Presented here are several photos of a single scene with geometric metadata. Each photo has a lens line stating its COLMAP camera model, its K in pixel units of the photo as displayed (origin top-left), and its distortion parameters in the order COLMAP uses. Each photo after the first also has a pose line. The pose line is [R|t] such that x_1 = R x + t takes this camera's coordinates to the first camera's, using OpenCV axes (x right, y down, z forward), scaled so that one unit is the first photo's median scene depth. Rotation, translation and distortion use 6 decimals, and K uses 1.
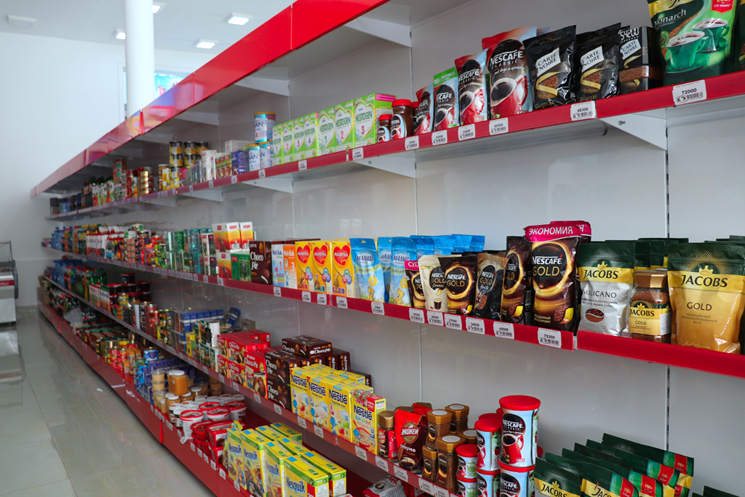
lens RADIAL K [[615.3, 0, 376.6], [0, 615.3, 248.9], [0, 0, 1]] dist [-0.155936, 0.120401]
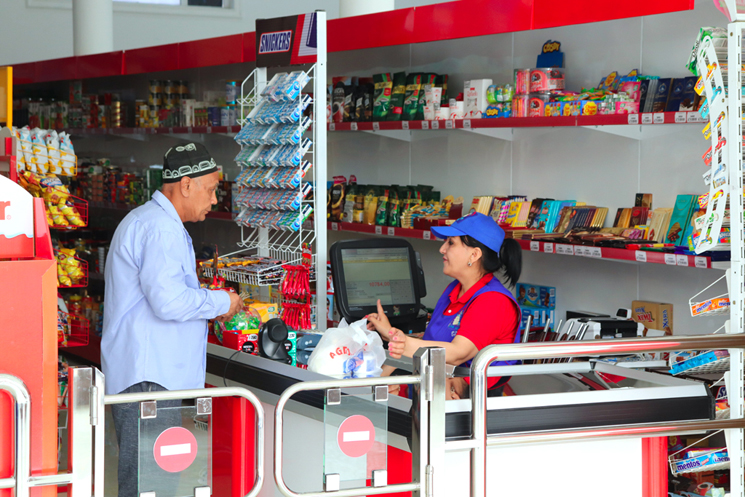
lens RADIAL K [[1721.4, 0, 357.3], [0, 1721.4, 243.8], [0, 0, 1]] dist [0.639247, 0.000000]
pose [[0.985913, 0.048996, -0.159919, 0.475314], [-0.047872, 0.998794, 0.010879, 0.046856], [0.160259, -0.003070, 0.987070, -1.811174]]
